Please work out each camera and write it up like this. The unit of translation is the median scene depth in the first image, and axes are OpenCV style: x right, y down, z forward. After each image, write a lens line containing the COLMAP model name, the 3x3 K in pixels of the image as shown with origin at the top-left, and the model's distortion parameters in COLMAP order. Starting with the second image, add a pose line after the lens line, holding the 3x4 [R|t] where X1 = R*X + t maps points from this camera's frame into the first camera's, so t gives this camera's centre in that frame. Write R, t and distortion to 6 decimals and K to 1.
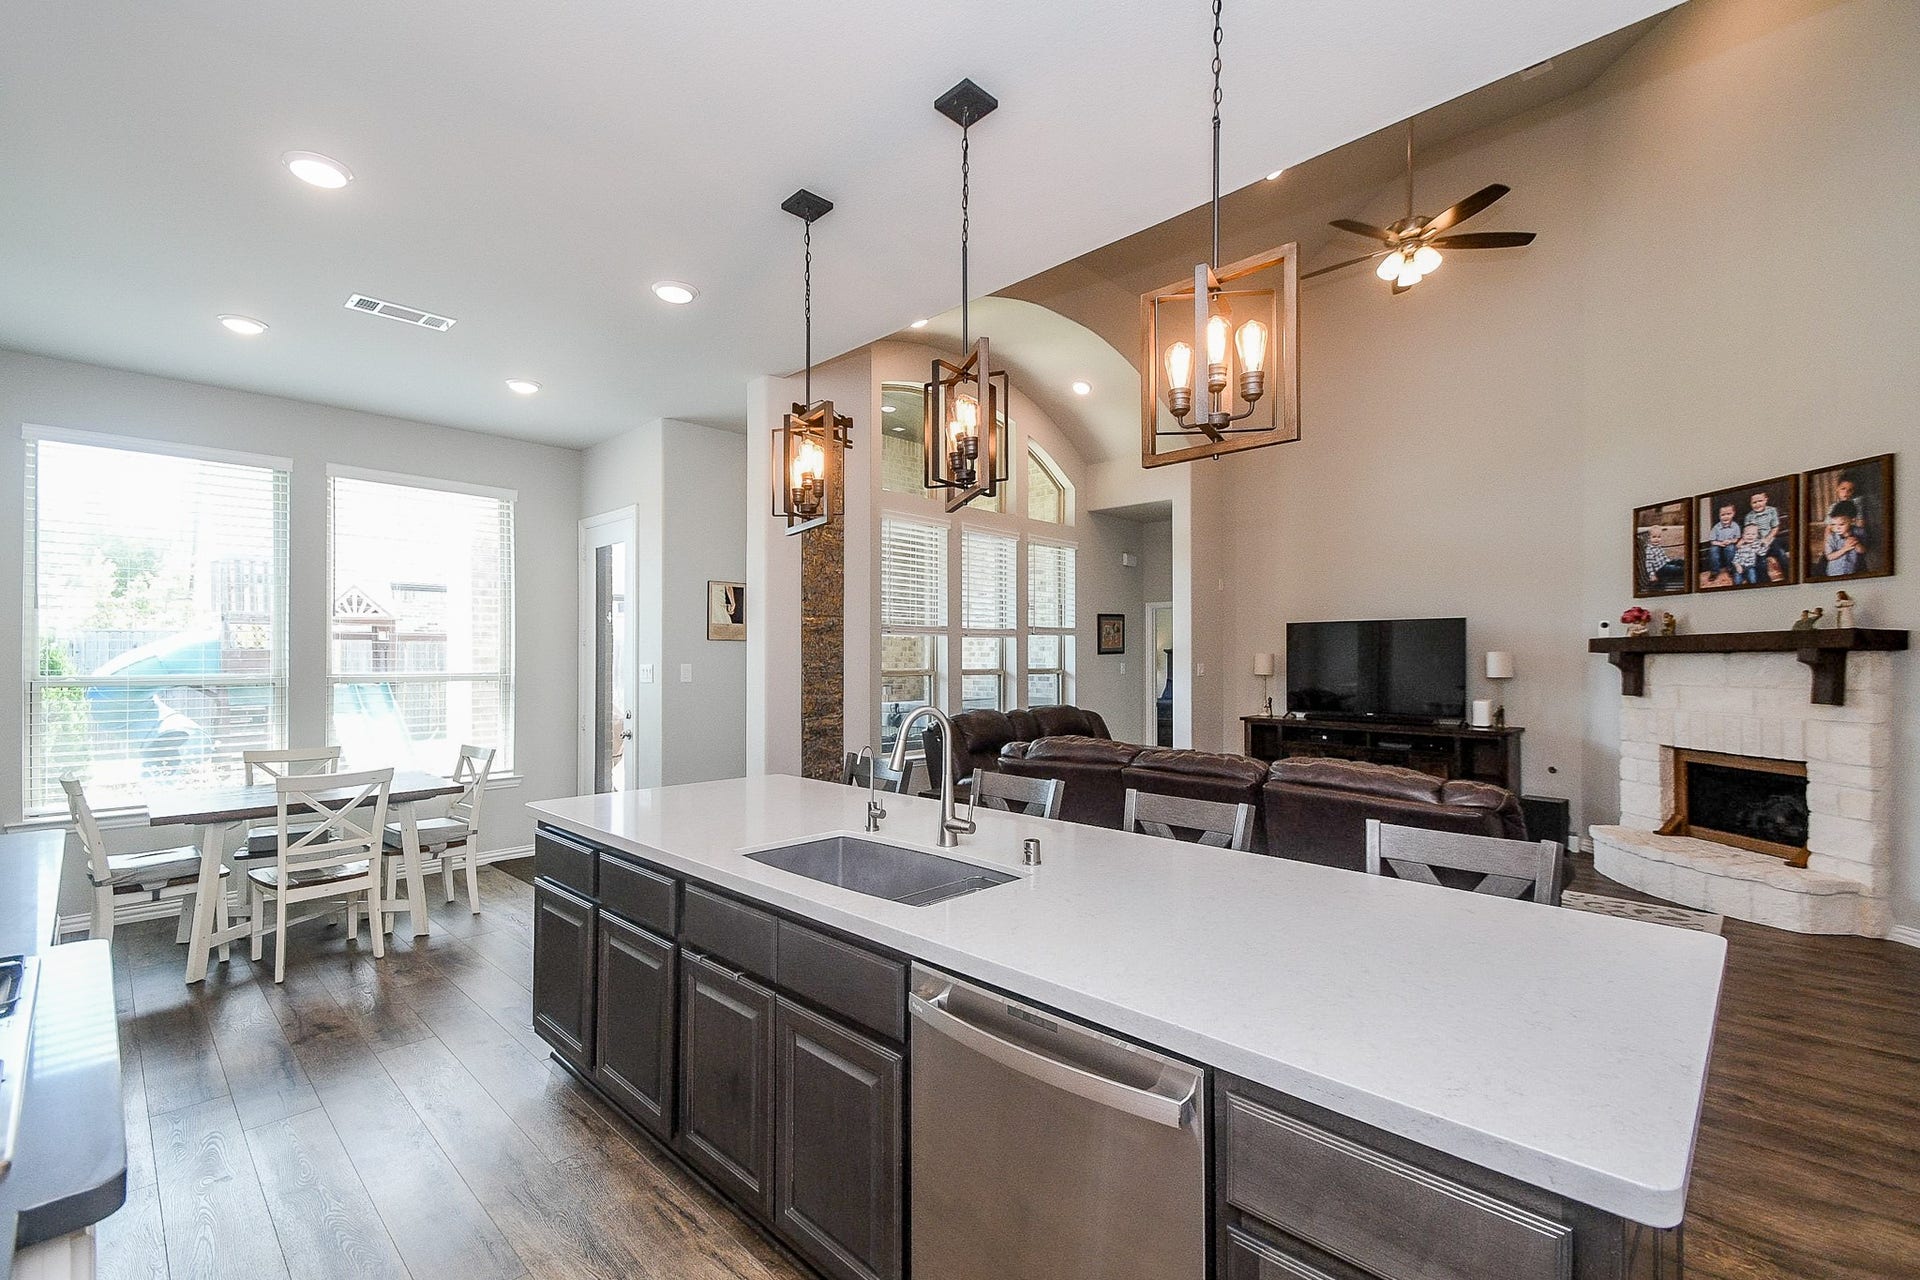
lens RADIAL K [[852.4, 0, 968.4], [0, 852.4, 641.0], [0, 0, 1]] dist [0.005786, -0.000279]
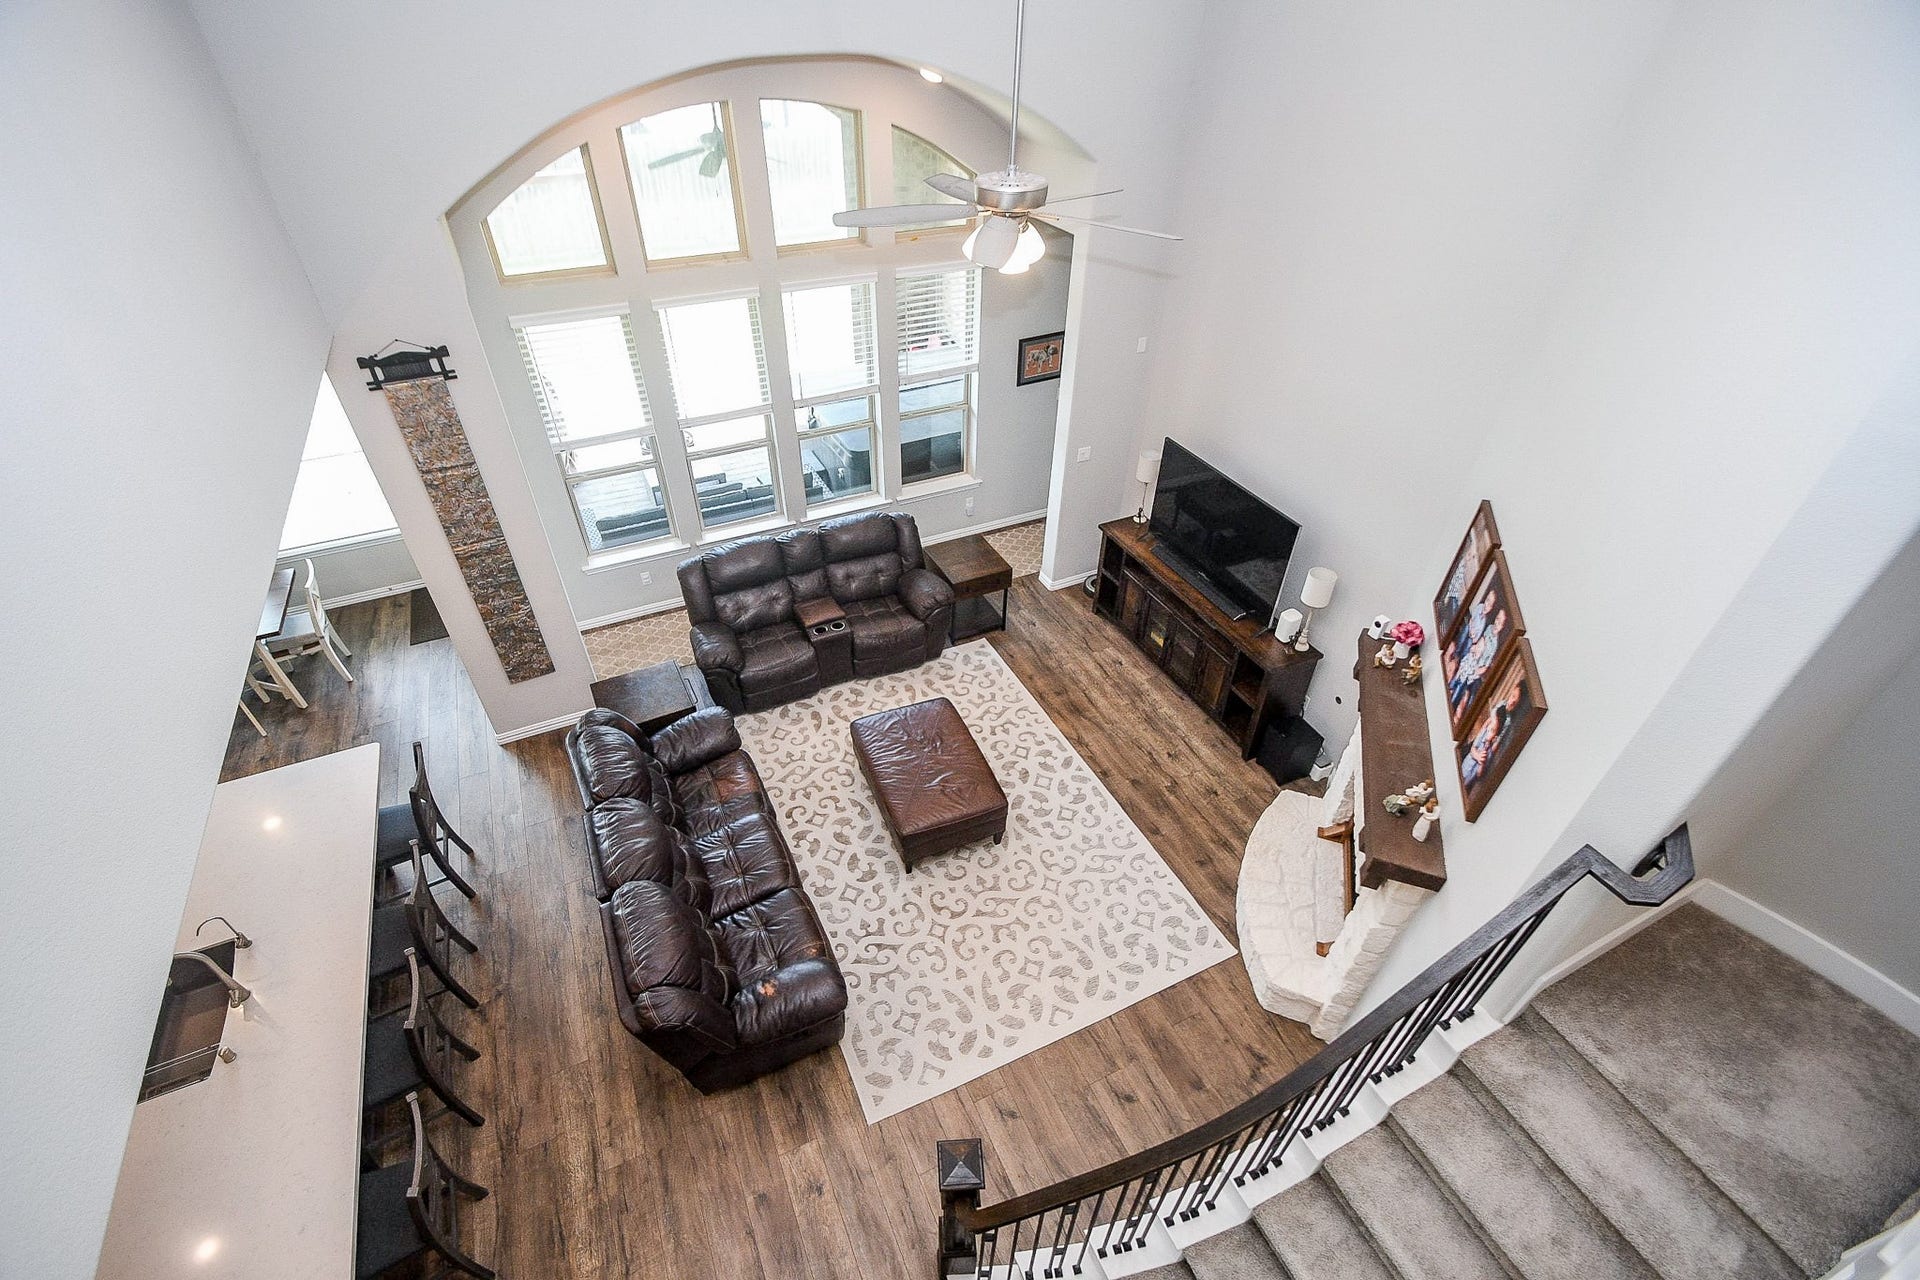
lens RADIAL K [[852.4, 0, 974.9], [0, 852.4, 655.1], [0, 0, 1]] dist [0.005786, -0.000279]
pose [[0.936173, 0.235757, -0.260764, 0.610790], [-0.009981, 0.759306, 0.650657, -0.519626], [0.351397, -0.606525, 0.713195, 0.282107]]
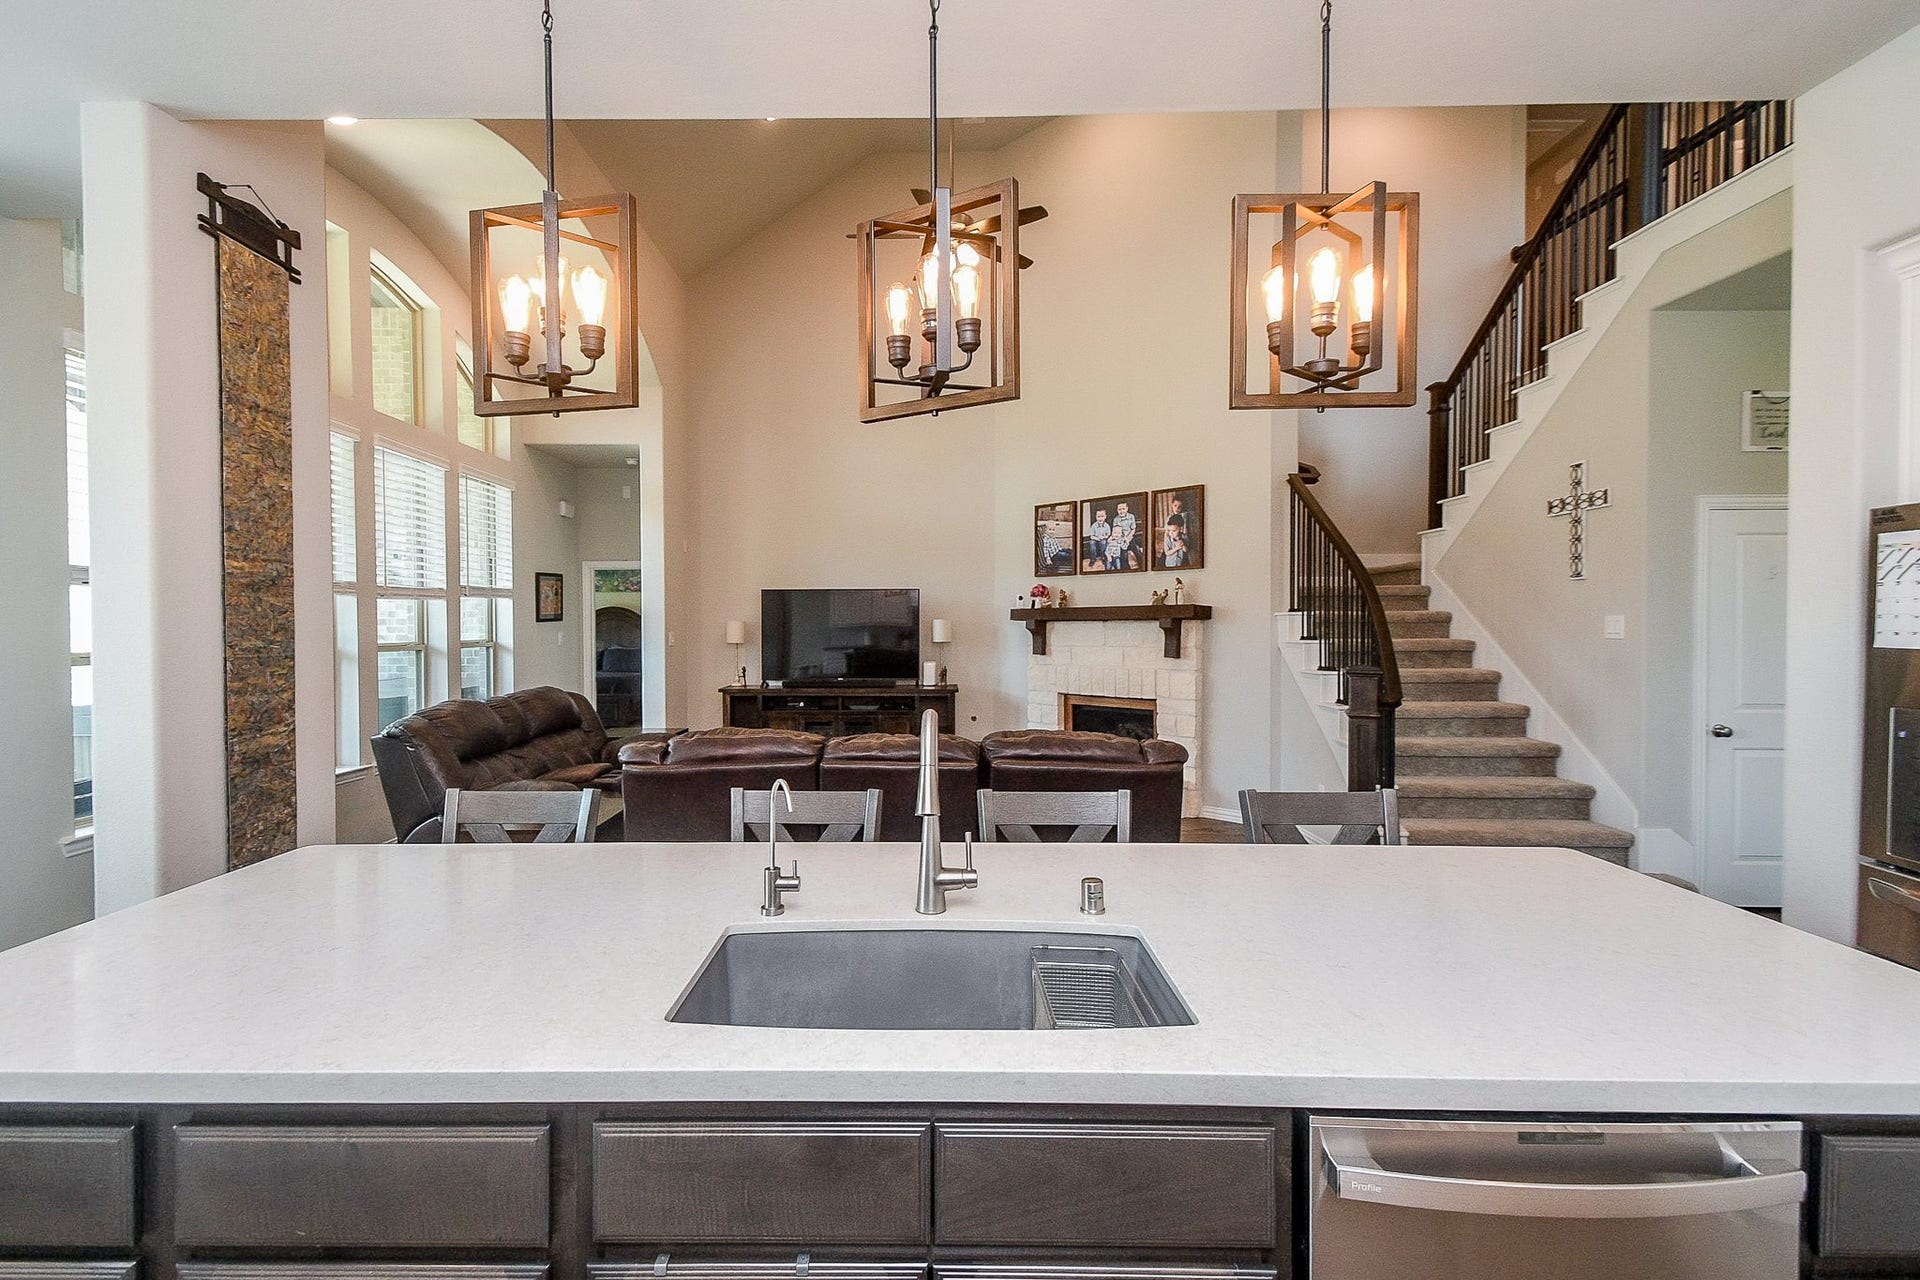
lens RADIAL K [[852.4, 0, 962.5], [0, 852.4, 627.4], [0, 0, 1]] dist [0.005786, -0.000279]
pose [[0.716196, -0.006078, 0.697873, -0.189666], [-0.011564, 0.999721, 0.020574, -0.000723], [-0.697803, -0.022806, 0.715926, 0.196097]]
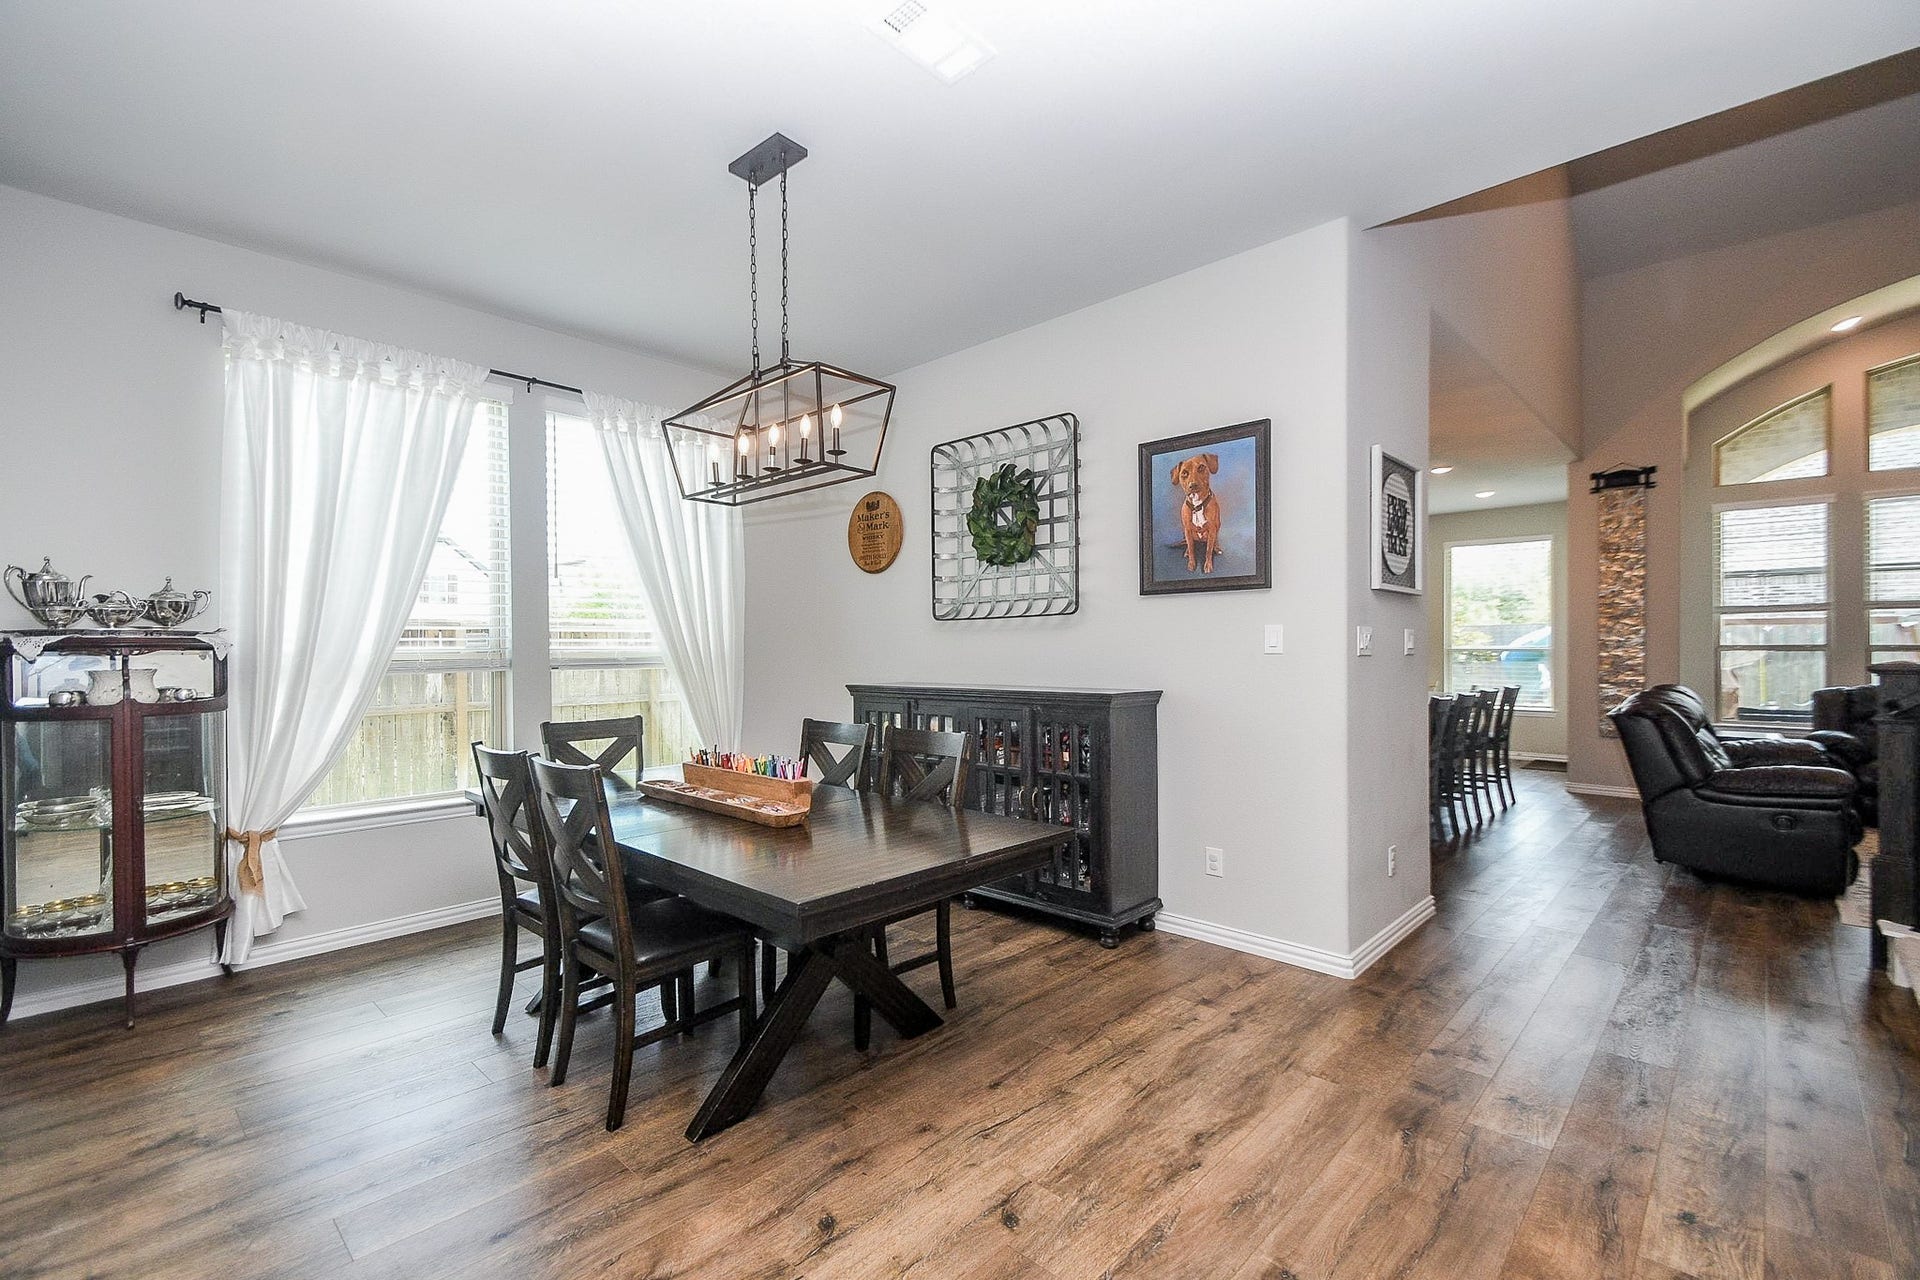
lens RADIAL K [[852.4, 0, 953.5], [0, 852.4, 641.1], [0, 0, 1]] dist [0.005786, -0.000279]
pose [[0.006543, -0.007975, -0.999947, 1.057816], [0.022214, 0.999723, -0.007828, 0.009485], [0.999732, -0.022161, 0.006718, -0.139363]]
